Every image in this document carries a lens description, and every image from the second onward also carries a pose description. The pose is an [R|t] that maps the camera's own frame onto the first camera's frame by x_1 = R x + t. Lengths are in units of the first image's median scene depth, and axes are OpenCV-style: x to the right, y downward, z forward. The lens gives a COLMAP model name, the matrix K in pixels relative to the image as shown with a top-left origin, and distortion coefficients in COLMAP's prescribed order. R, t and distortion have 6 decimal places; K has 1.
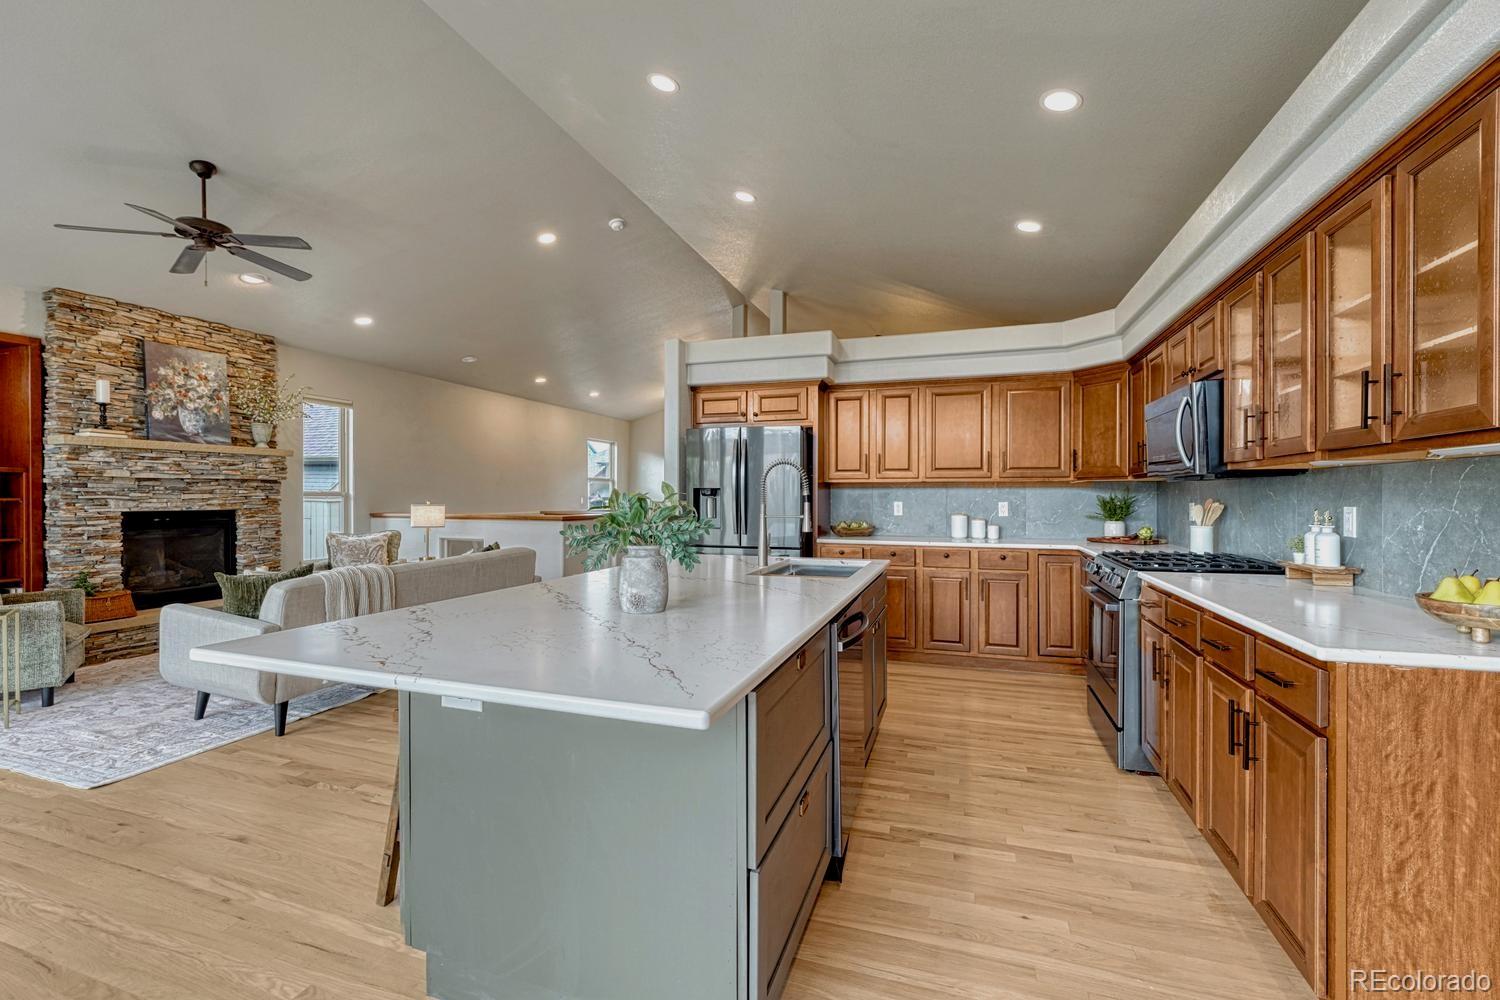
lens RADIAL K [[637.4, 0, 739.3], [0, 637.4, 500.4], [0, 0, 1]] dist [-0.008168, 0.000794]
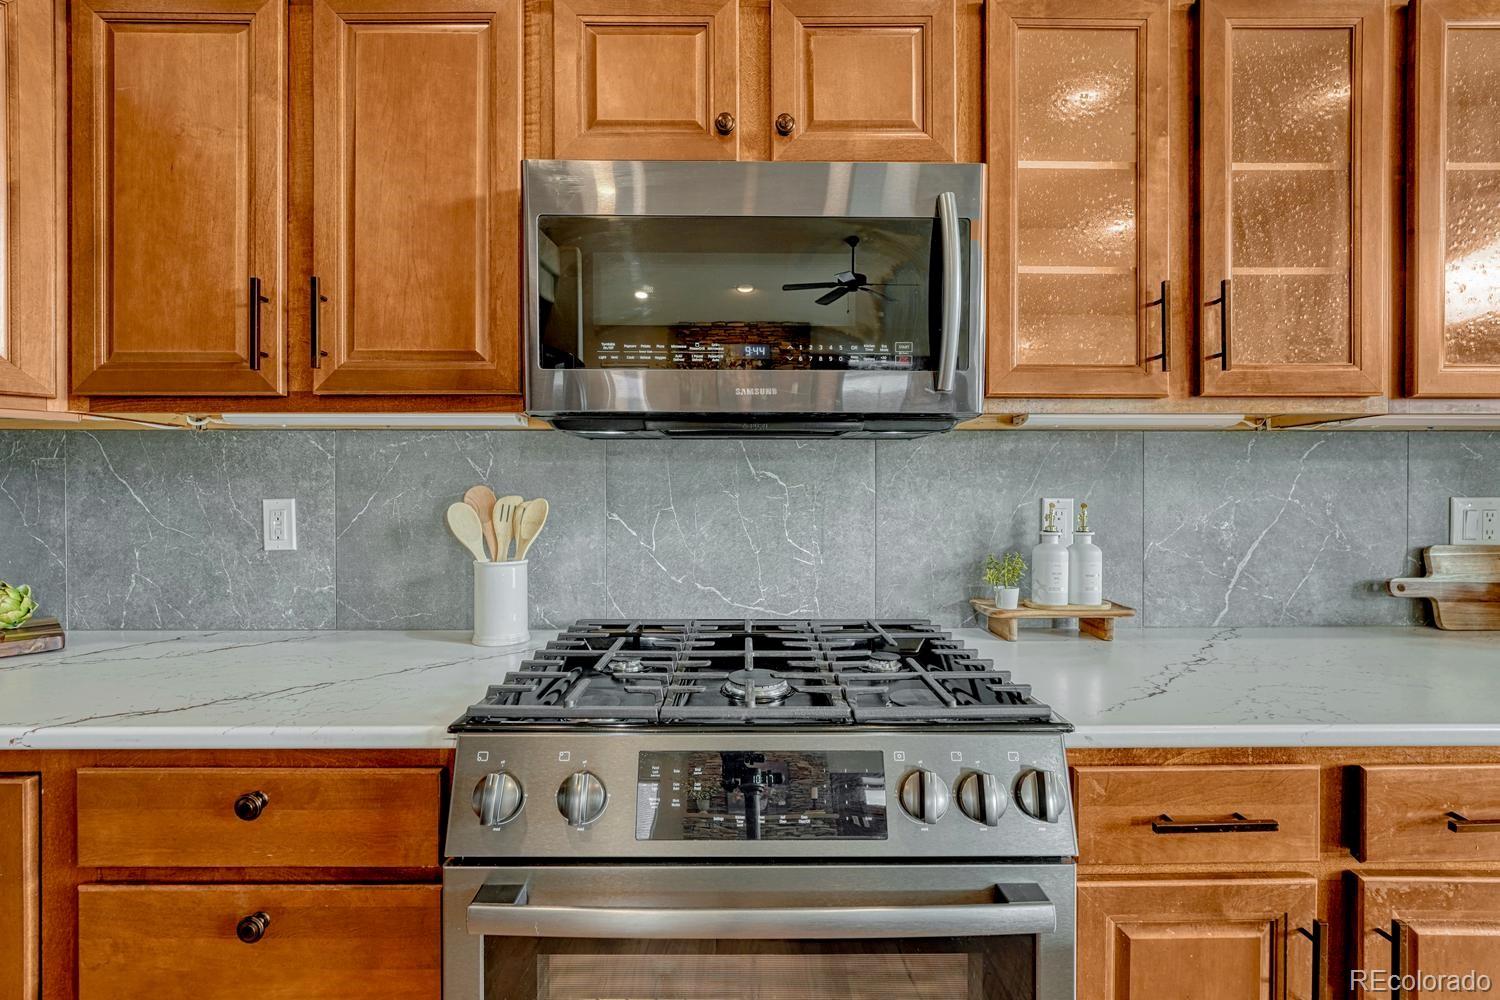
lens RADIAL K [[692.9, 0, 750.0], [0, 692.9, 500.0], [0, 0, 1]] dist [0.000431, 0.000012]
pose [[-0.344585, -0.005058, 0.938742, 0.215522], [0.006209, 0.999951, 0.007667, 0.002525], [-0.938735, 0.008470, -0.344537, 0.716770]]
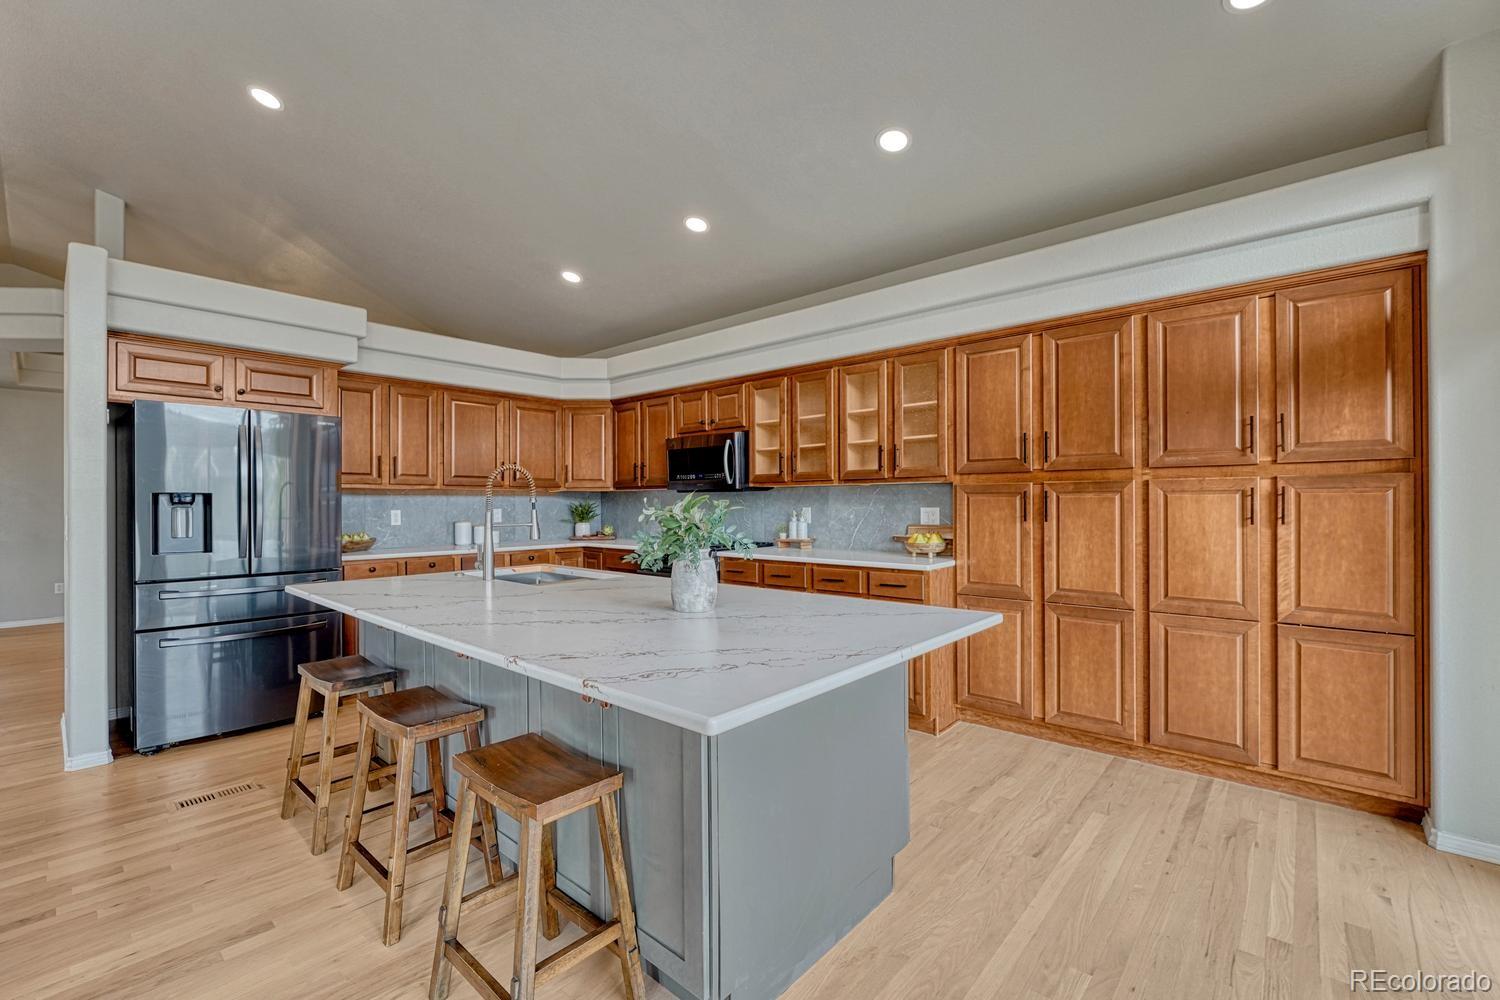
lens RADIAL K [[641.6, 0, 750.0], [0, 641.6, 500.0], [0, 0, 1]] dist [-0.026224, 0.007996]
pose [[0.377031, 0.001050, 0.926200, -0.435592], [0.011106, 0.999922, -0.005654, -0.001664], [-0.926134, 0.012418, 0.376990, 0.201455]]
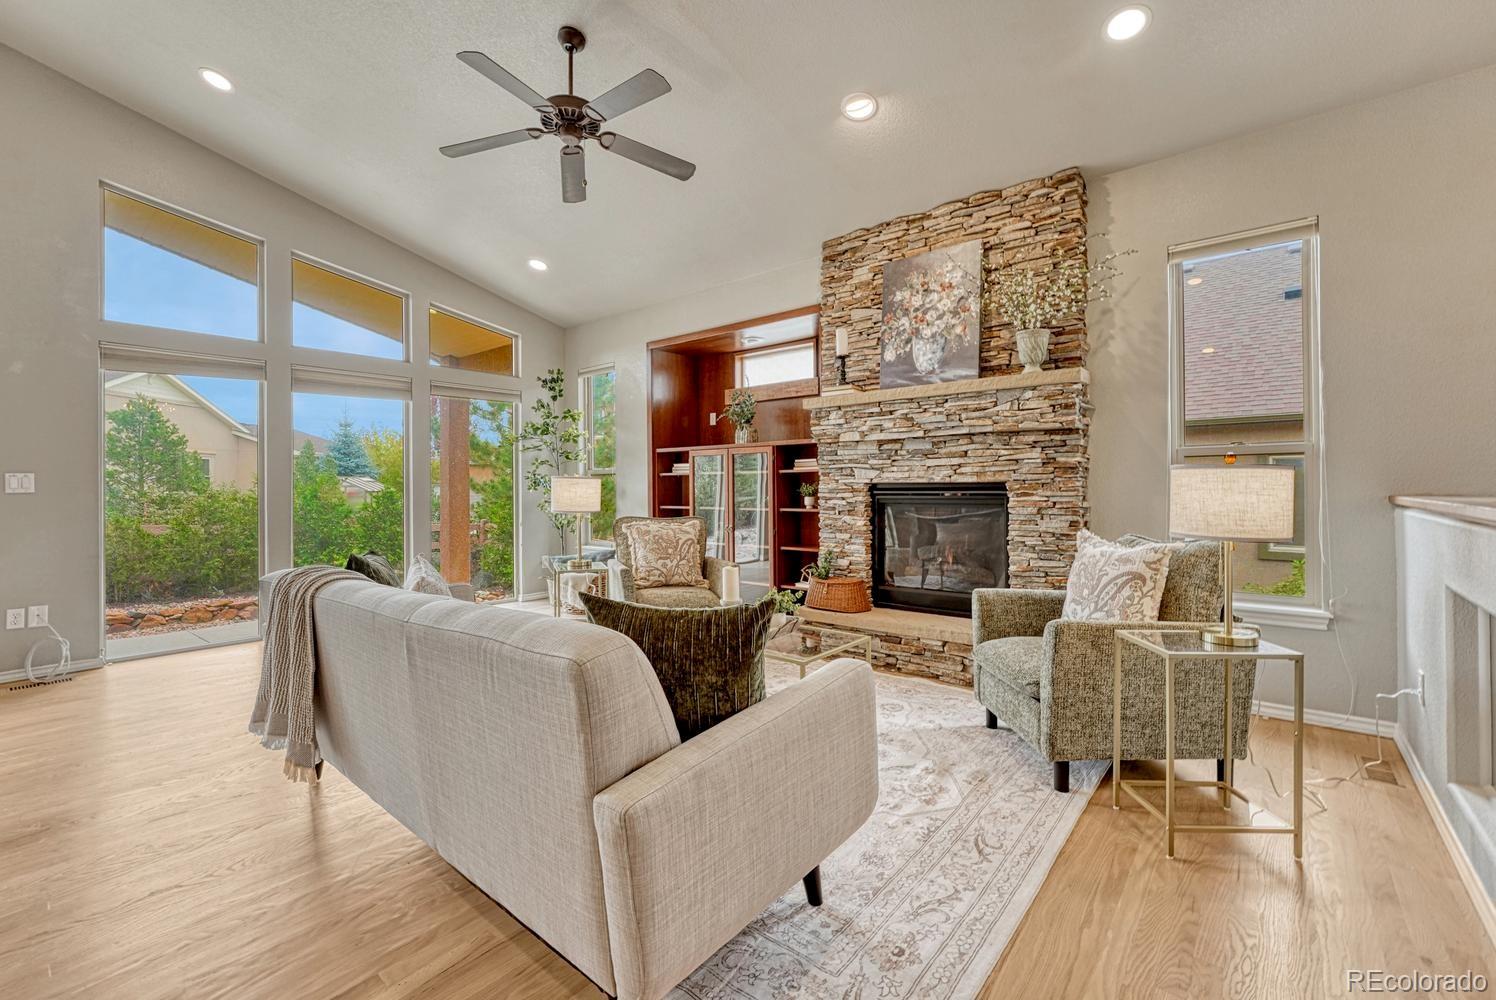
lens RADIAL K [[628.7, 0, 738.5], [0, 628.7, 483.3], [0, 0, 1]] dist [-0.006217, 0.001325]
pose [[-0.352609, -0.001964, -0.935769, -0.156828], [0.001842, 0.999994, -0.002793, 0.020184], [0.935769, -0.002708, -0.352603, 1.139248]]
